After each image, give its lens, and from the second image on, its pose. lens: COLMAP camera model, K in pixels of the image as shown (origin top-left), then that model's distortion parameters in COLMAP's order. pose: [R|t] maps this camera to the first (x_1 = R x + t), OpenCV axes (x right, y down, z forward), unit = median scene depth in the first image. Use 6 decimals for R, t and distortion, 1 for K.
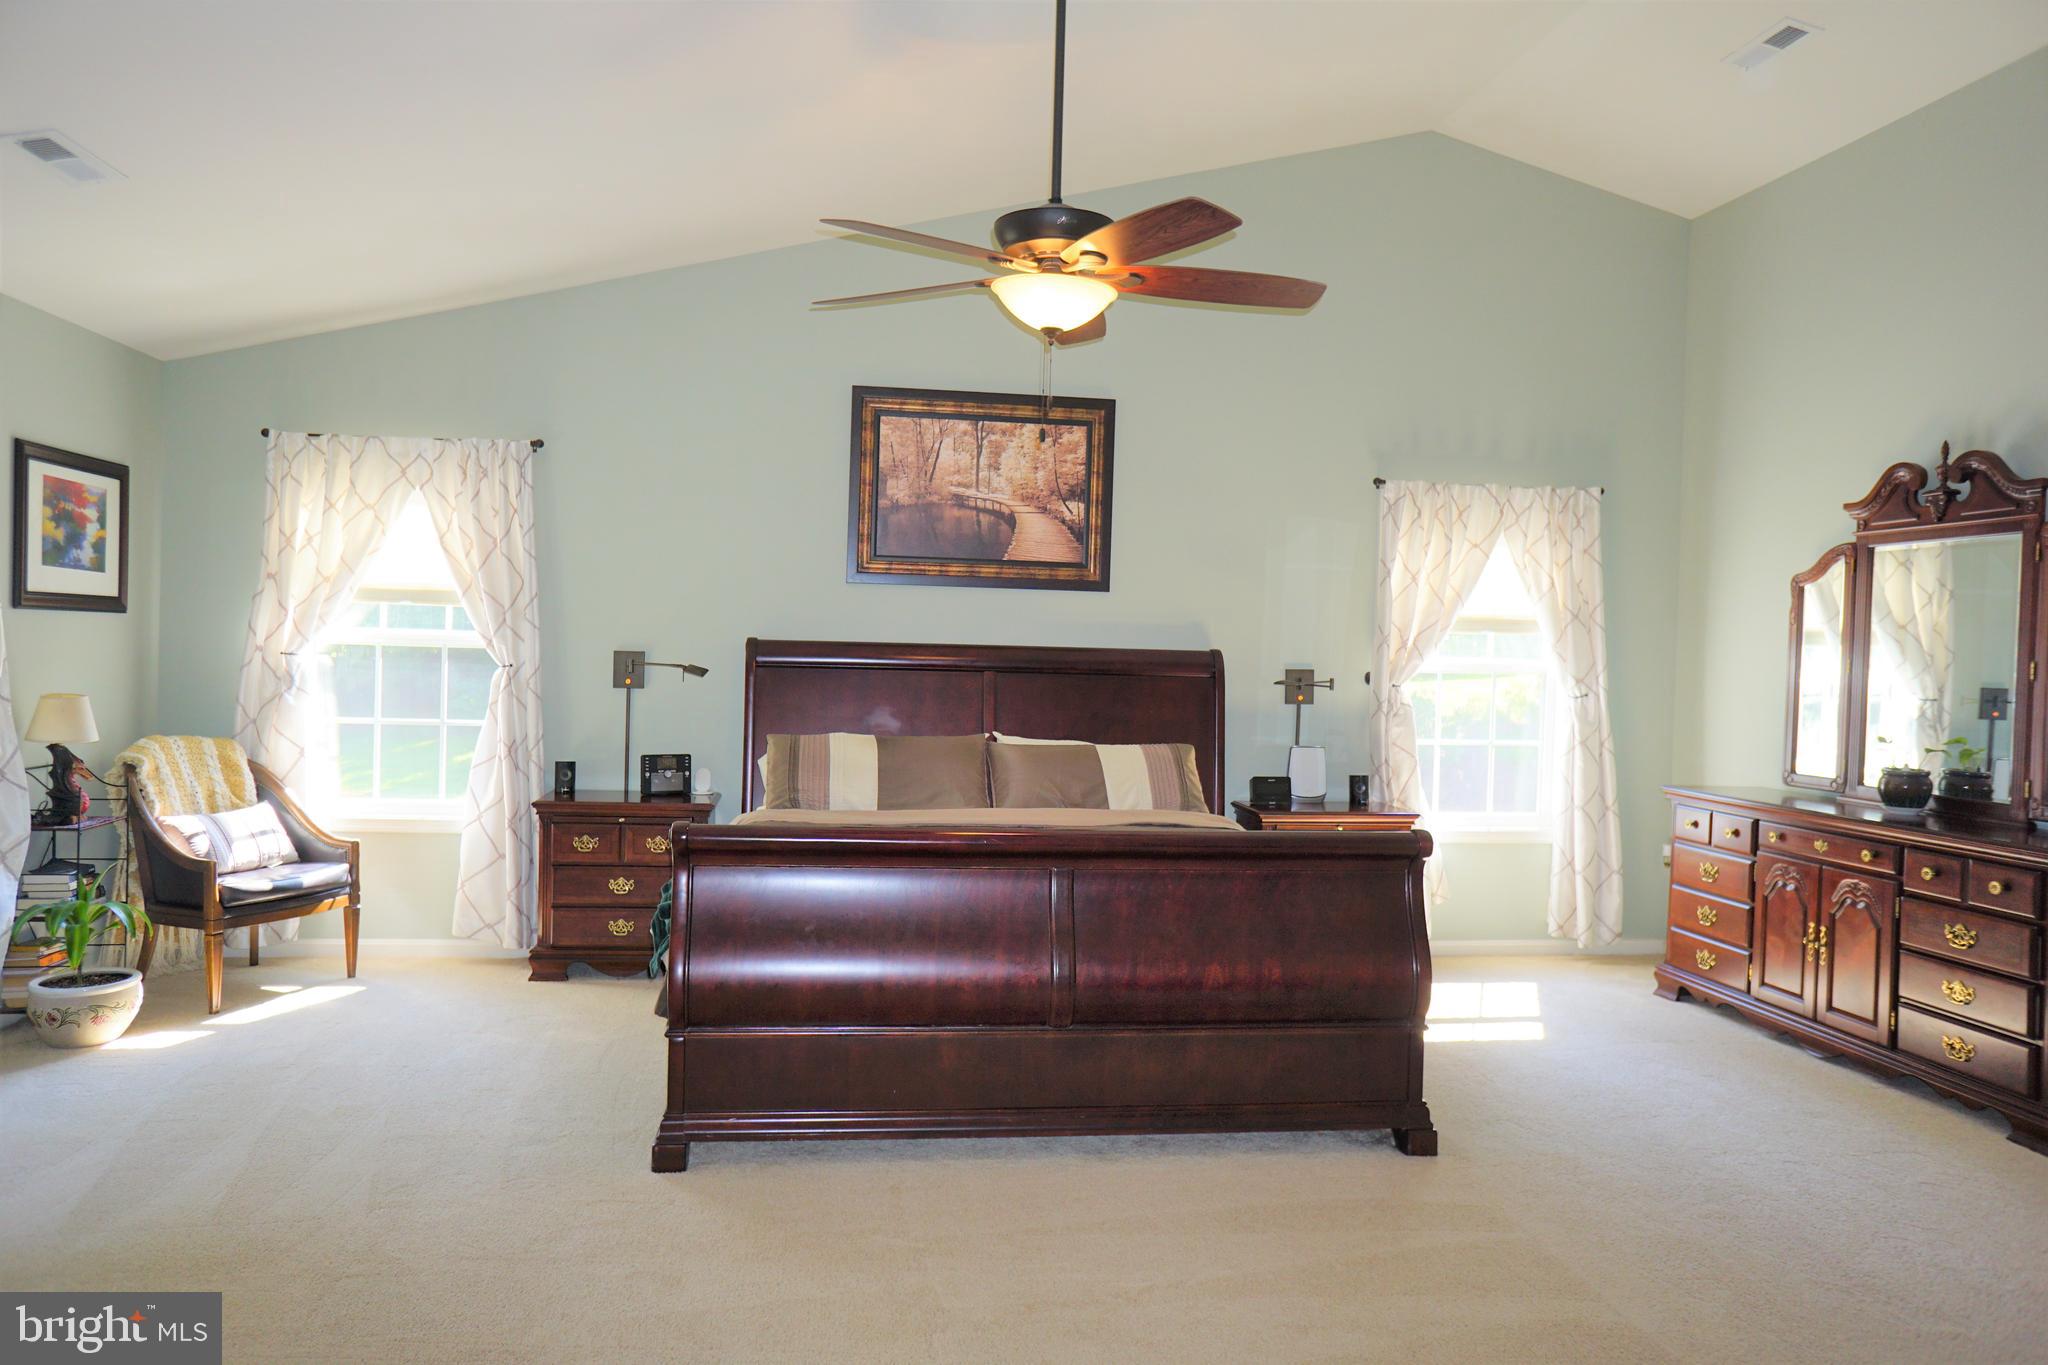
lens RADIAL K [[1392.7, 0, 1008.9], [0, 1392.7, 668.0], [0, 0, 1]] dist [-0.058000, 0.081576]
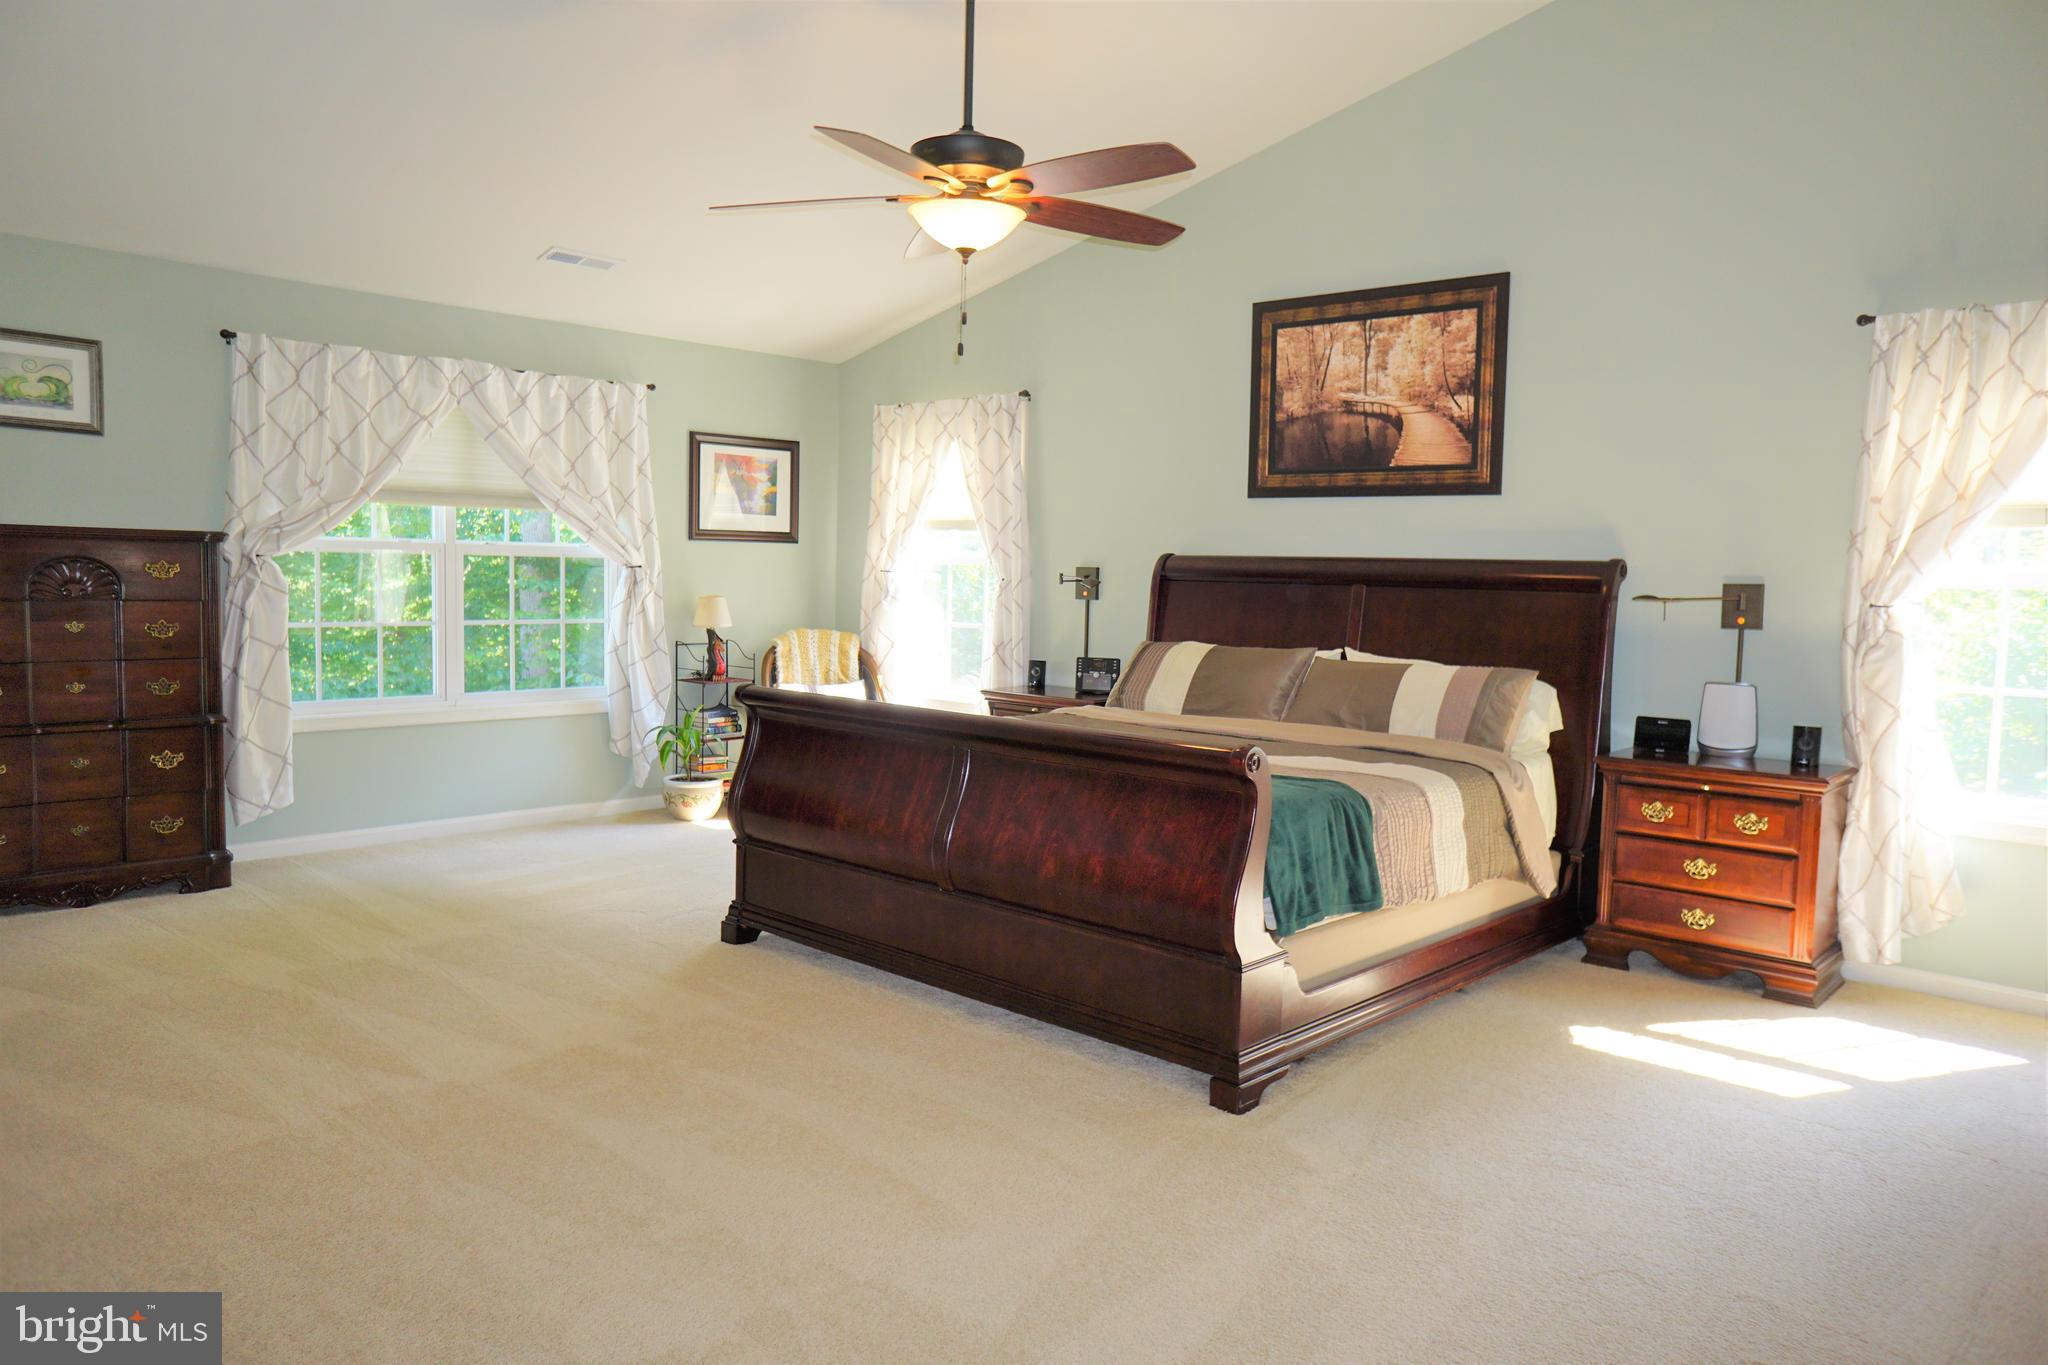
lens RADIAL K [[1392.7, 0, 1016.3], [0, 1392.7, 687.2], [0, 0, 1]] dist [-0.058000, 0.081576]
pose [[0.639685, 0.054209, -0.766723, 0.560373], [-0.012522, 0.998113, 0.060121, 0.017799], [0.768535, -0.028858, 0.639157, 0.208891]]
